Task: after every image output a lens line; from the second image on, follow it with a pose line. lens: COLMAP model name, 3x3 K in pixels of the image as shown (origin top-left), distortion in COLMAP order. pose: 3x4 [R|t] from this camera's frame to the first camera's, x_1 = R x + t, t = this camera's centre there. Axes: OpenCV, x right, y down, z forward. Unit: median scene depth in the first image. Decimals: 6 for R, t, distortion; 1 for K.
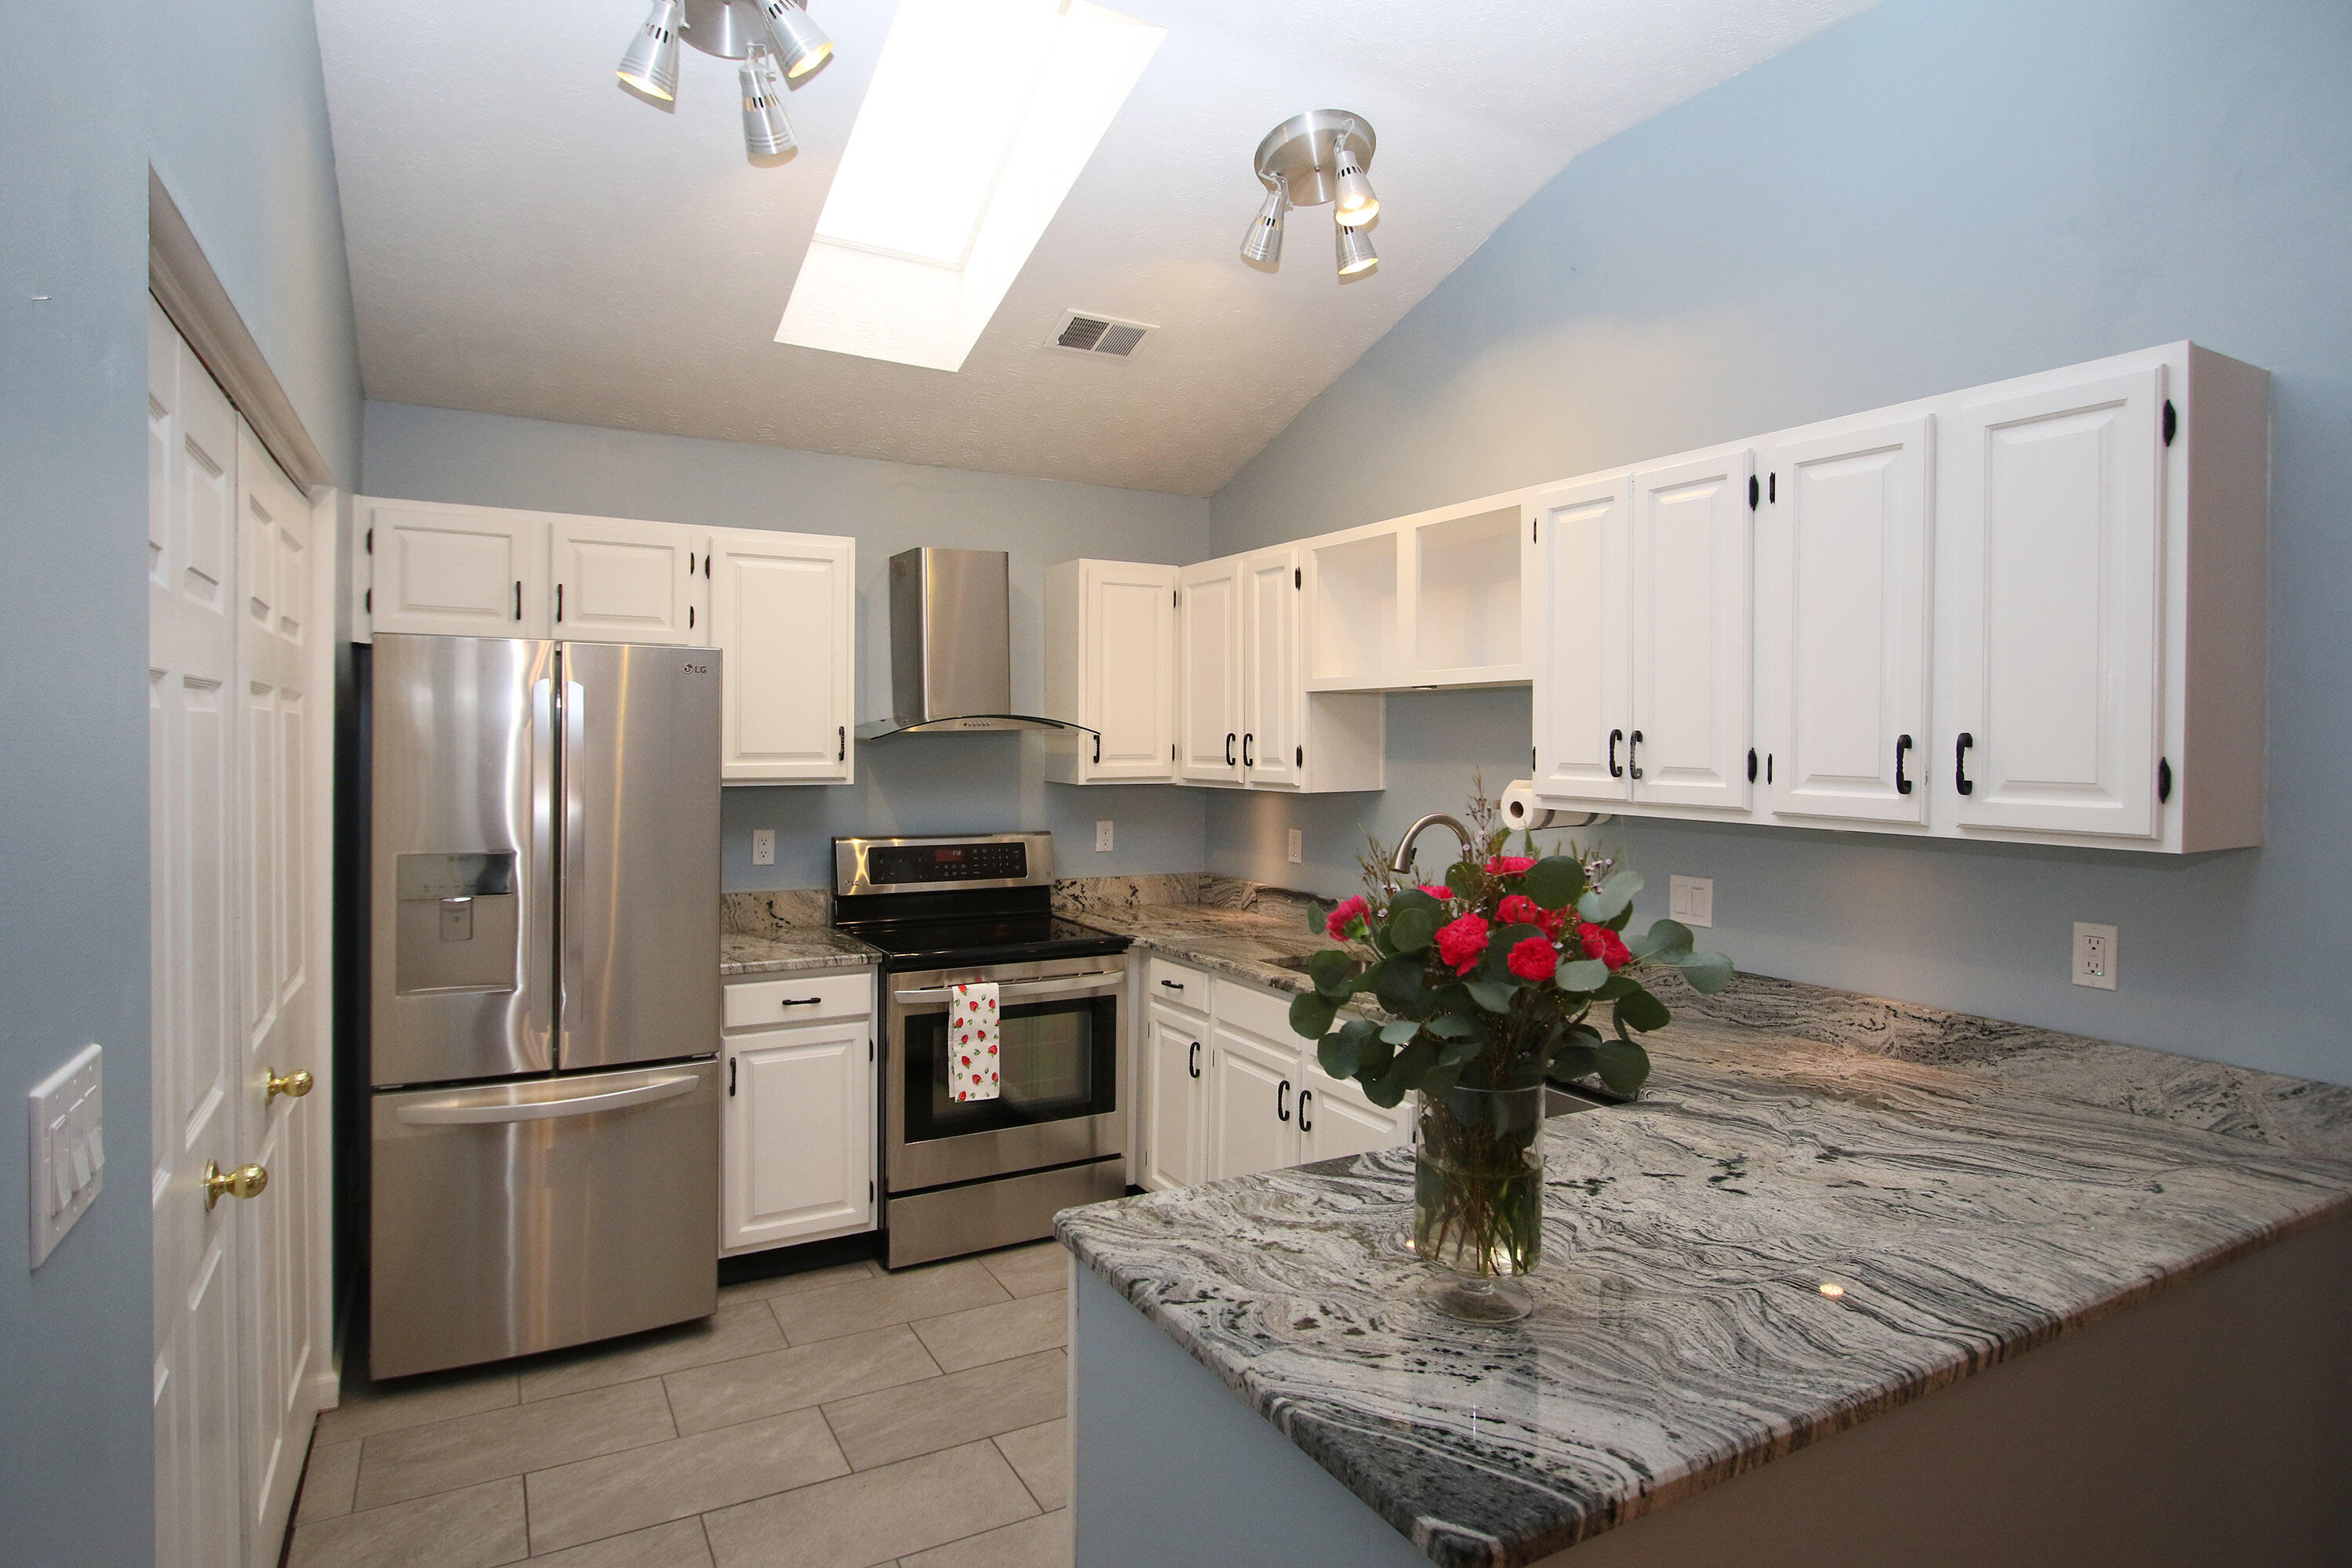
lens RADIAL K [[1255.0, 0, 1161.0], [0, 1255.0, 749.9], [0, 0, 1]] dist [-0.015551, 0.001837]
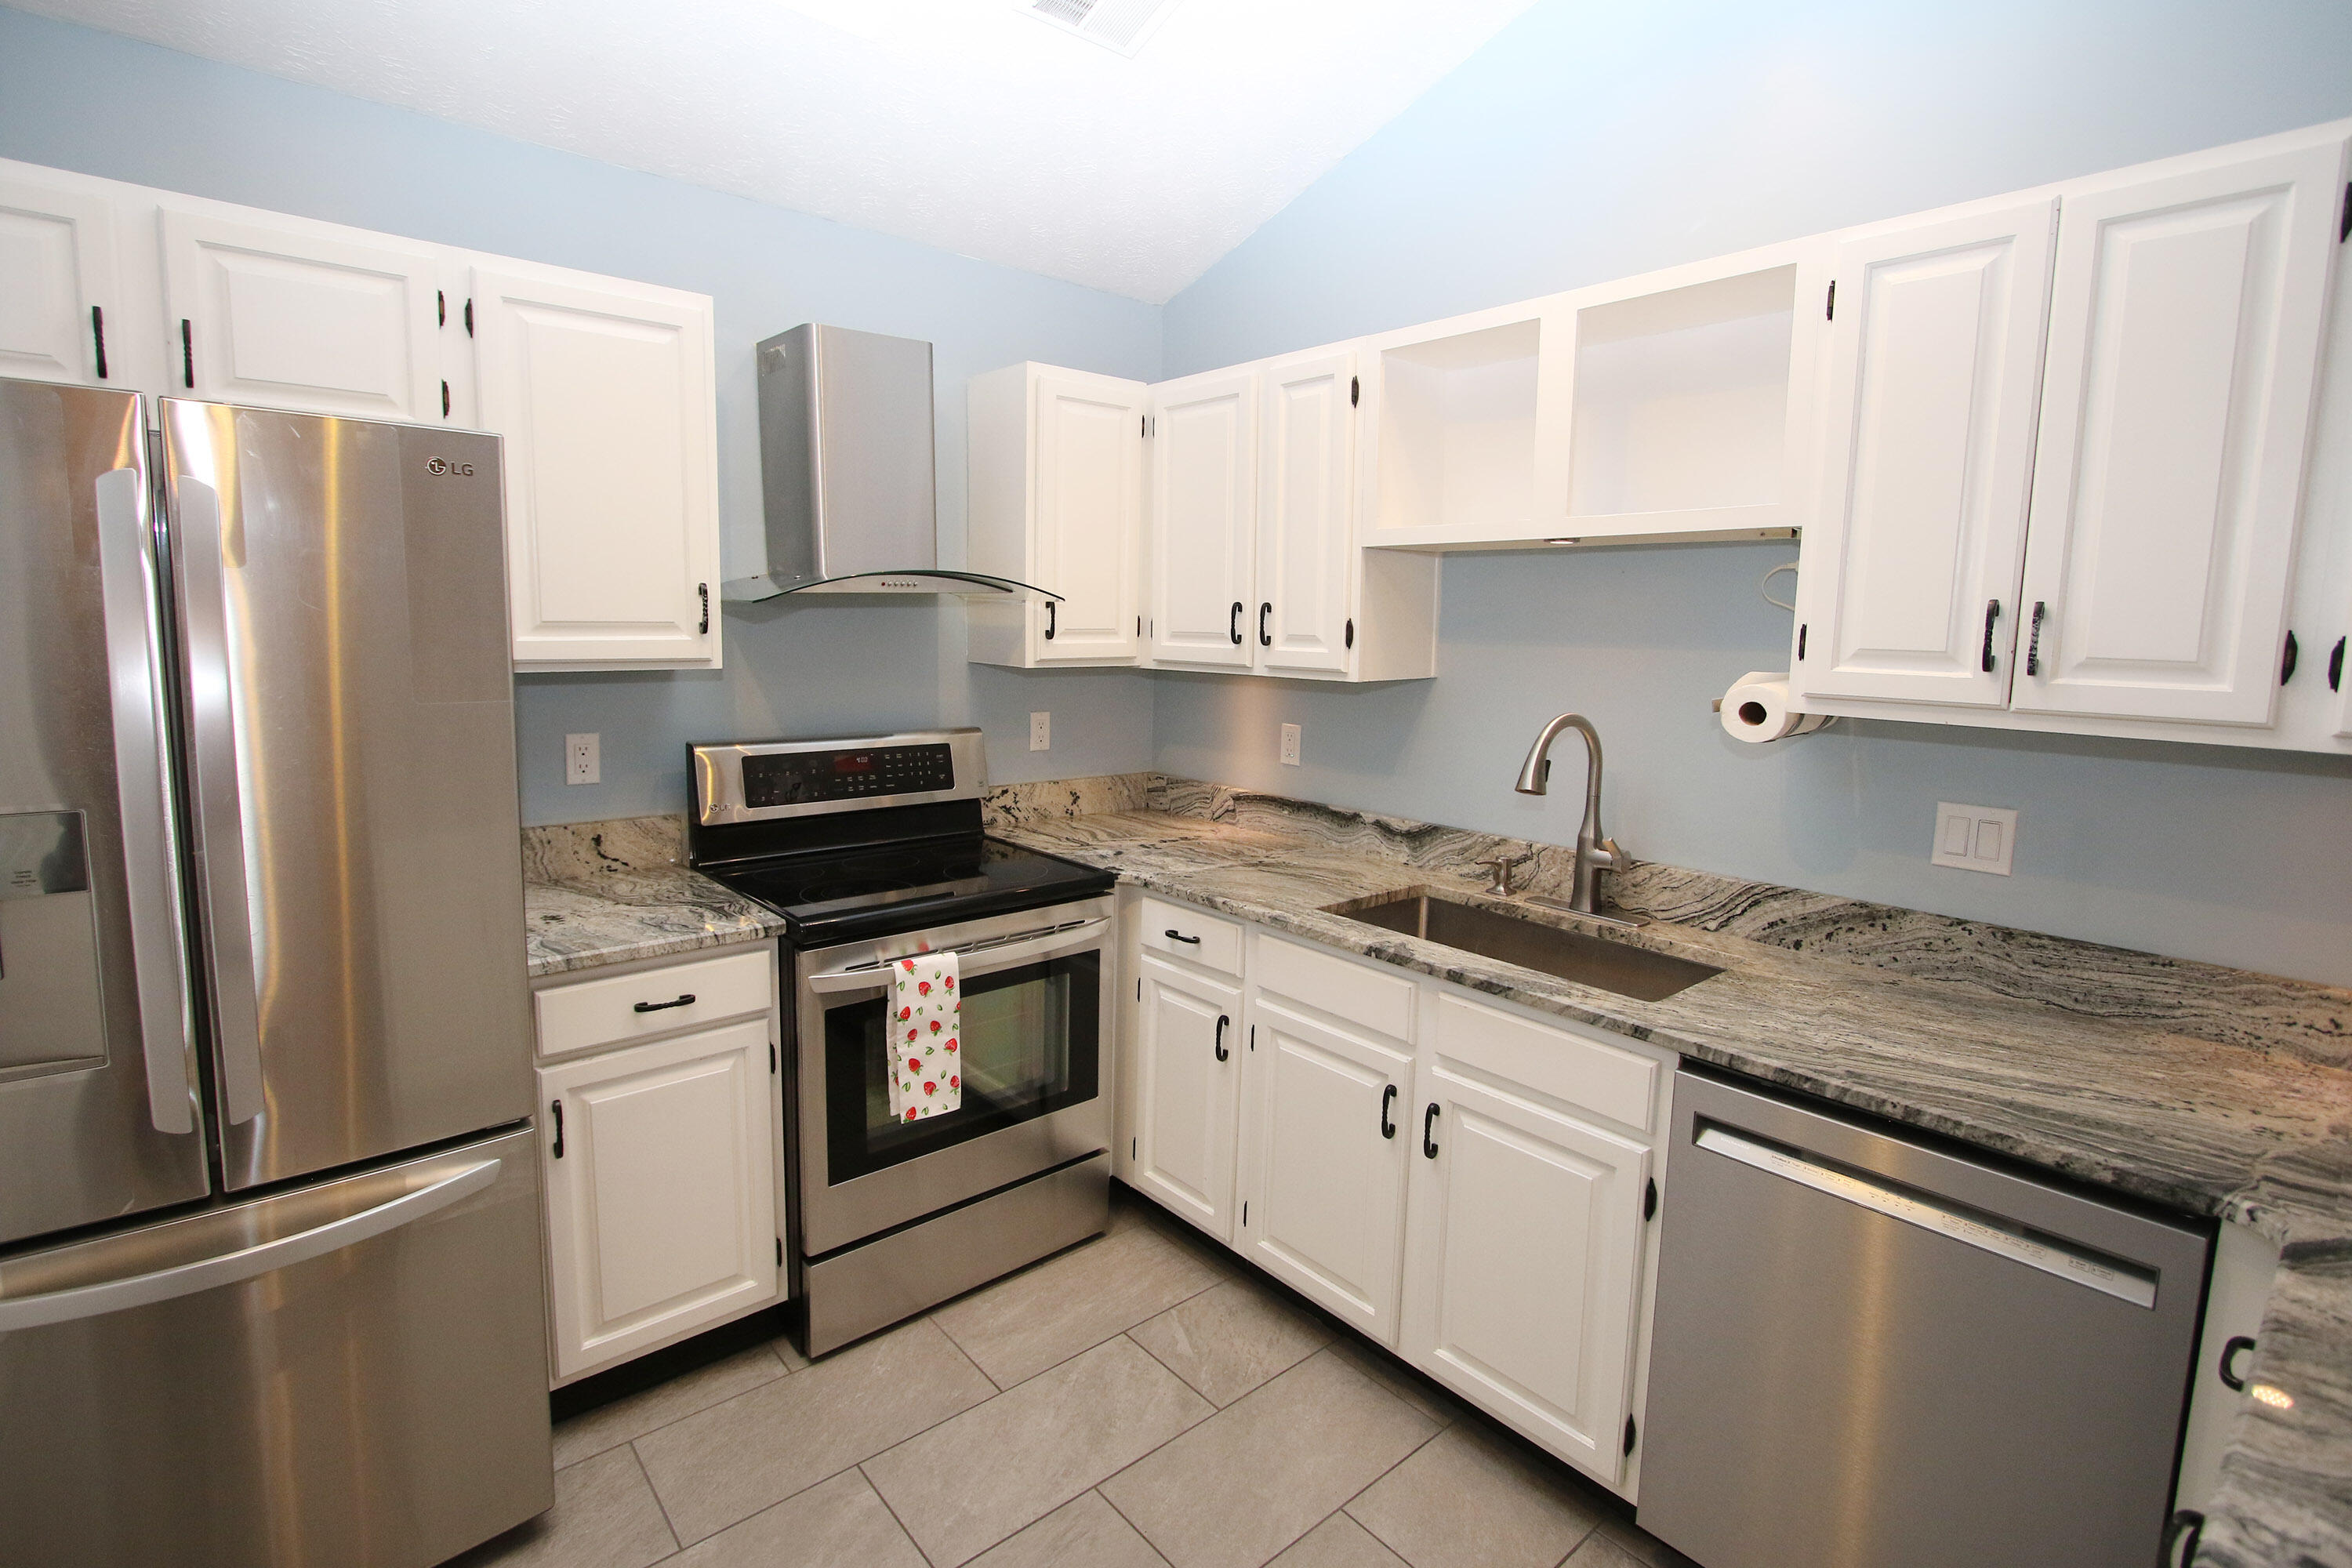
lens RADIAL K [[1103.7, 0, 1165.3], [0, 1103.7, 750.8], [0, 0, 1]] dist [-0.013646, 0.000387]
pose [[0.979655, -0.012466, 0.200303, -0.143429], [-0.010315, 0.993622, 0.112289, 0.002021], [-0.200425, -0.112071, 0.973278, 0.400412]]
